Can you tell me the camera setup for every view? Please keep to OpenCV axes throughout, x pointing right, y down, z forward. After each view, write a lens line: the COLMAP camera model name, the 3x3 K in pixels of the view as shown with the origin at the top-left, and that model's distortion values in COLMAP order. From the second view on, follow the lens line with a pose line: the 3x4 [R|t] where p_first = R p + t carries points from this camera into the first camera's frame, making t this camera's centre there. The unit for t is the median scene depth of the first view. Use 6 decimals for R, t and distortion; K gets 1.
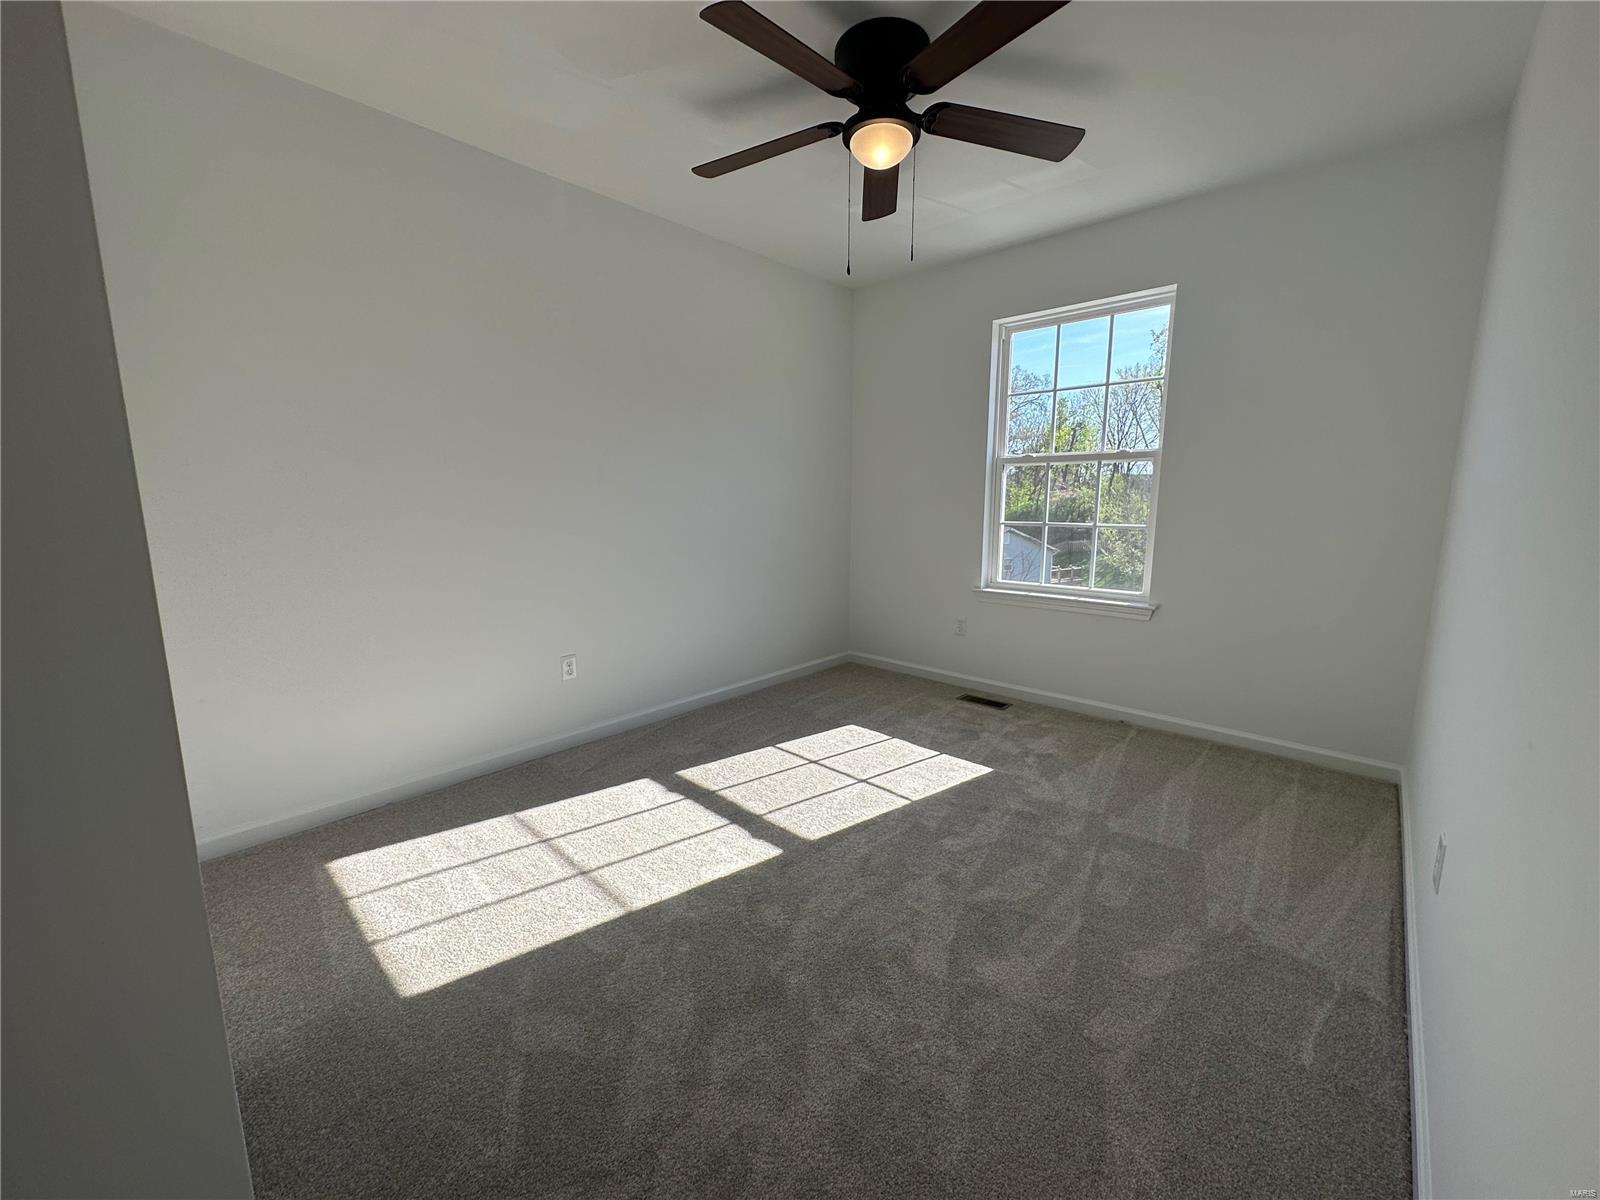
lens RADIAL K [[636.4, 0, 800.0], [0, 636.4, 600.0], [0, 0, 1]] dist [-0.001453, 0.000245]
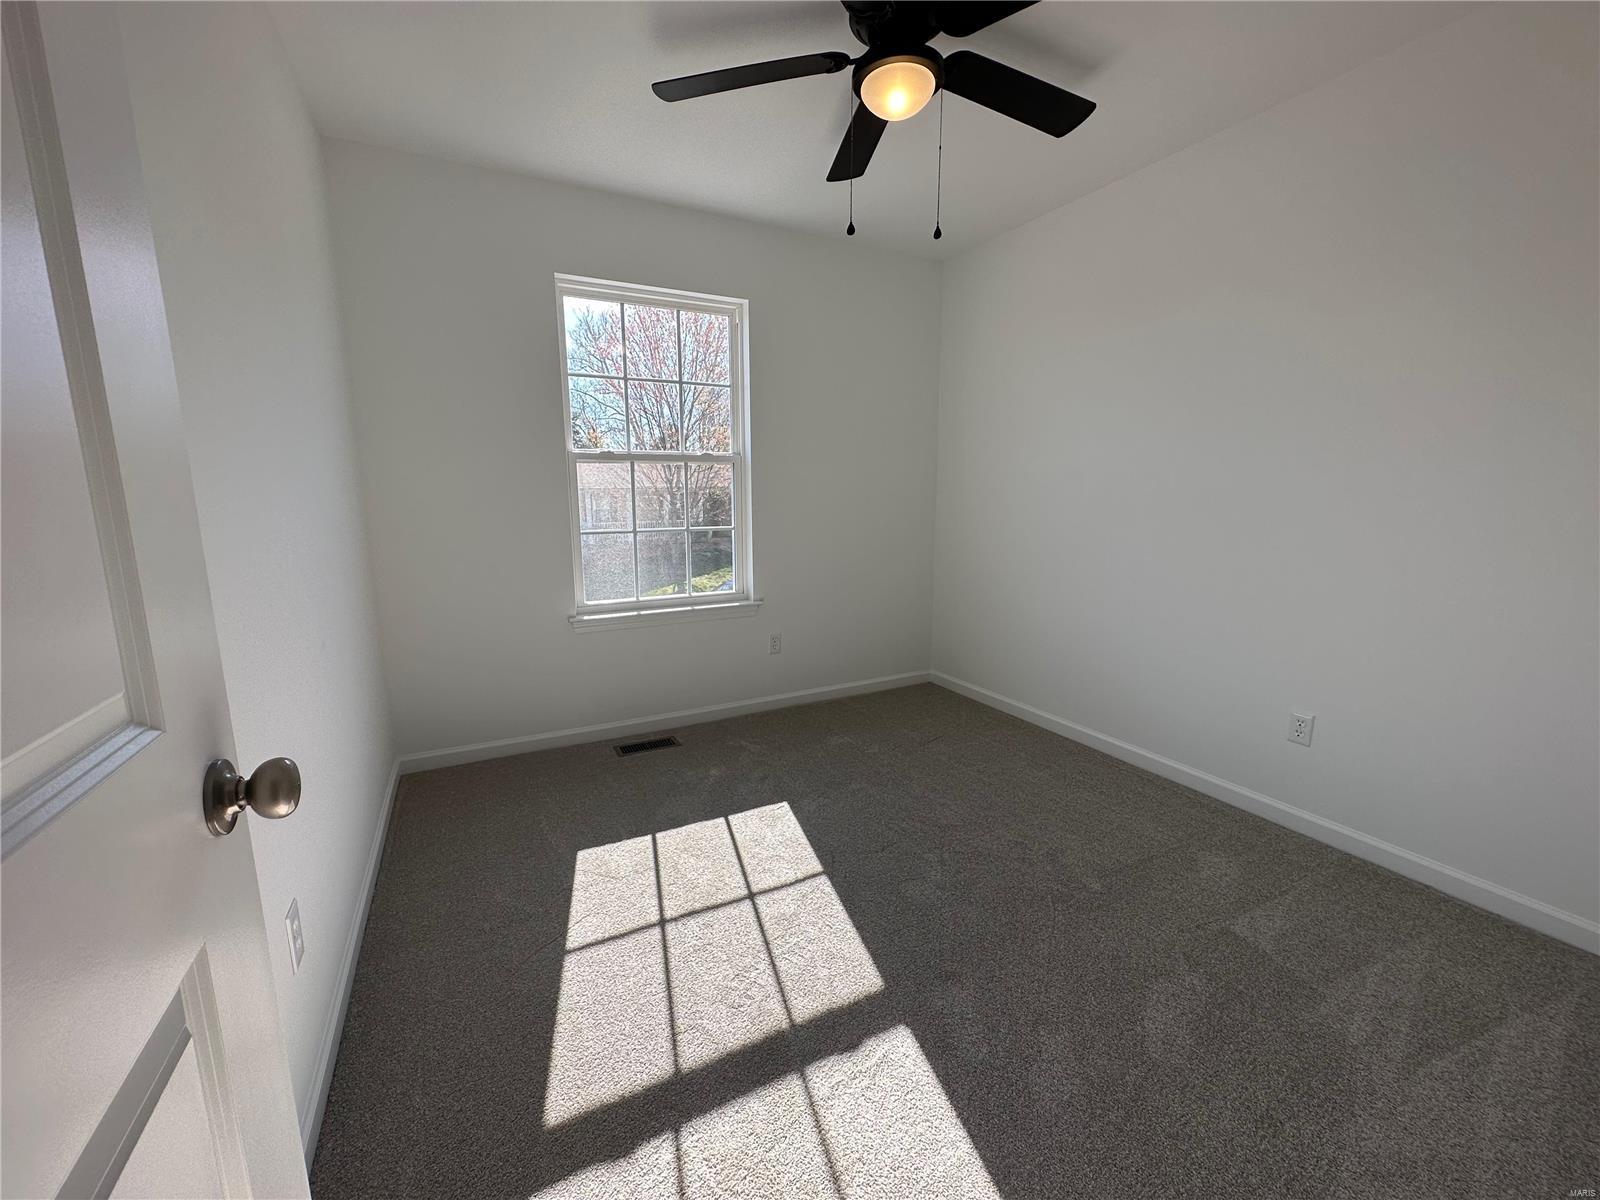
lens RADIAL K [[636.4, 0, 800.0], [0, 636.4, 600.0], [0, 0, 1]] dist [-0.001453, 0.000245]
pose [[0.331985, -0.138253, 0.933098, -0.414089], [0.147497, 0.984641, 0.093412, -0.080231], [-0.931681, 0.106618, 0.347278, 0.546676]]
